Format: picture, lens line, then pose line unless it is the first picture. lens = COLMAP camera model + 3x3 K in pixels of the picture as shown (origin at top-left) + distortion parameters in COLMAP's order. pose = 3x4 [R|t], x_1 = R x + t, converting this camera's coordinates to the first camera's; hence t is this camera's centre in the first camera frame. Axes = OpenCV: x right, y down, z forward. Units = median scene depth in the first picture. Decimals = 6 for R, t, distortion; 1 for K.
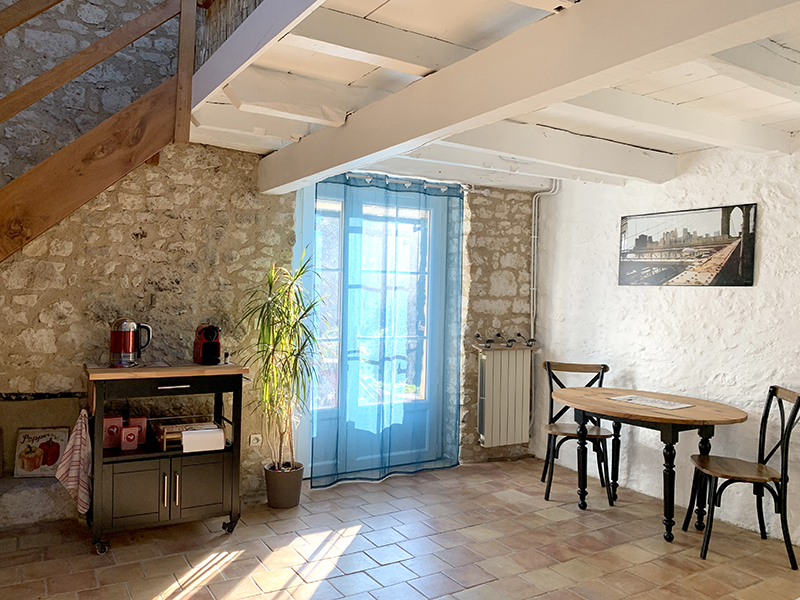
lens RADIAL K [[618.6, 0, 399.5], [0, 618.6, 303.7], [0, 0, 1]] dist [0.001466, 0.001820]
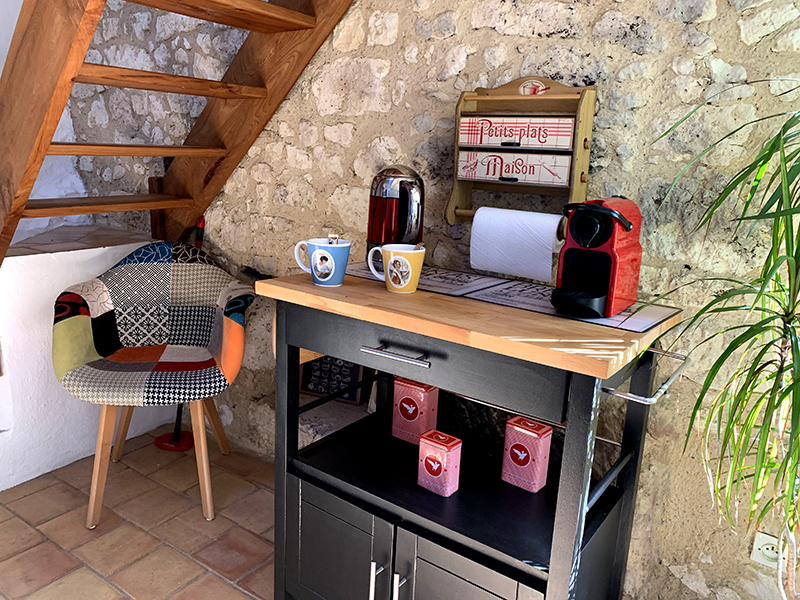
lens RADIAL K [[618.6, 0, 397.2], [0, 618.6, 297.5], [0, 0, 1]] dist [0.001466, 0.001820]
pose [[0.402196, 0.198678, -0.893737, -0.037521], [-0.039543, 0.979029, 0.199844, 0.021681], [0.914699, -0.045036, 0.401618, 0.701831]]
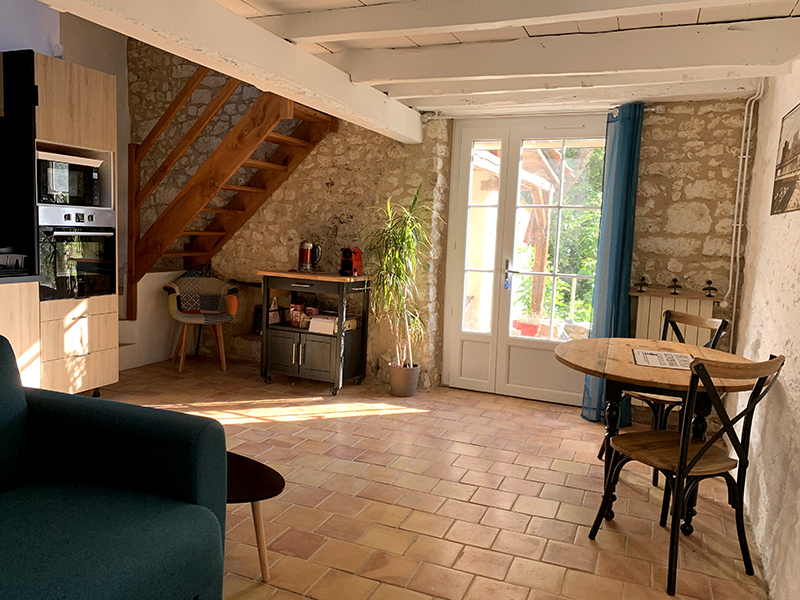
lens RADIAL K [[637.0, 0, 403.8], [0, 637.0, 296.5], [0, 0, 1]] dist [0.039605, -0.030348]
pose [[0.585662, 0.080944, -0.806503, 0.833225], [-0.042853, 0.996702, 0.068915, 0.037280], [0.809421, -0.005799, 0.587200, 0.249221]]
